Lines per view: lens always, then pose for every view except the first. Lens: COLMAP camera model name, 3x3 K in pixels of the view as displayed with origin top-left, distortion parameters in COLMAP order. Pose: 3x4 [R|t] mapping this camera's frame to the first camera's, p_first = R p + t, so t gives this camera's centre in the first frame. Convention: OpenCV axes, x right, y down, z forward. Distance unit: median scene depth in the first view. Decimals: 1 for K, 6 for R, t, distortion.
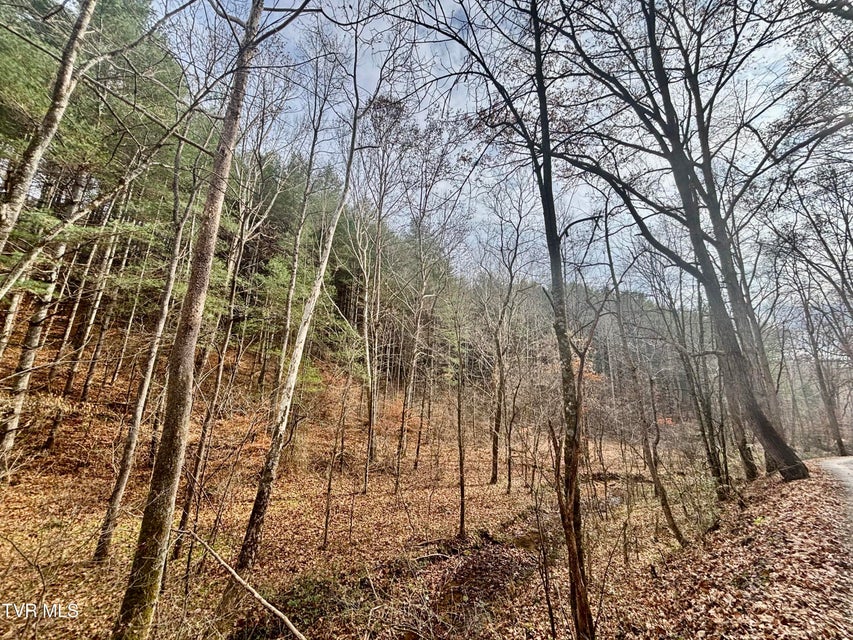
lens RADIAL K [[343.5, 0, 427.4], [0, 343.5, 319.1], [0, 0, 1]] dist [-0.003449, 0.001295]
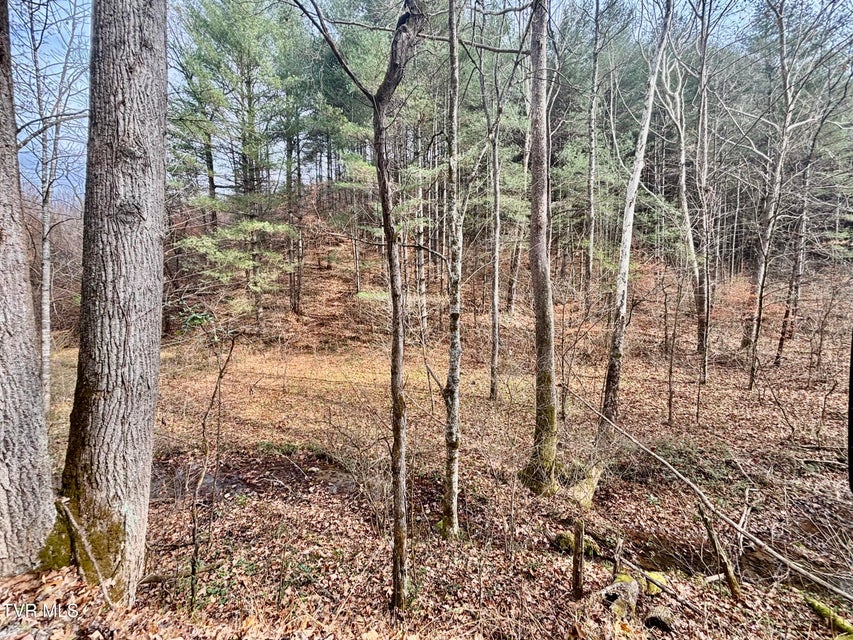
lens RADIAL K [[343.5, 0, 426.6], [0, 343.5, 320.1], [0, 0, 1]] dist [-0.003449, 0.001295]
pose [[0.701494, -0.000090, -0.712676, -0.071752], [0.213772, 0.953979, 0.210297, -0.000263], [0.679859, -0.299872, 0.669230, -0.076033]]
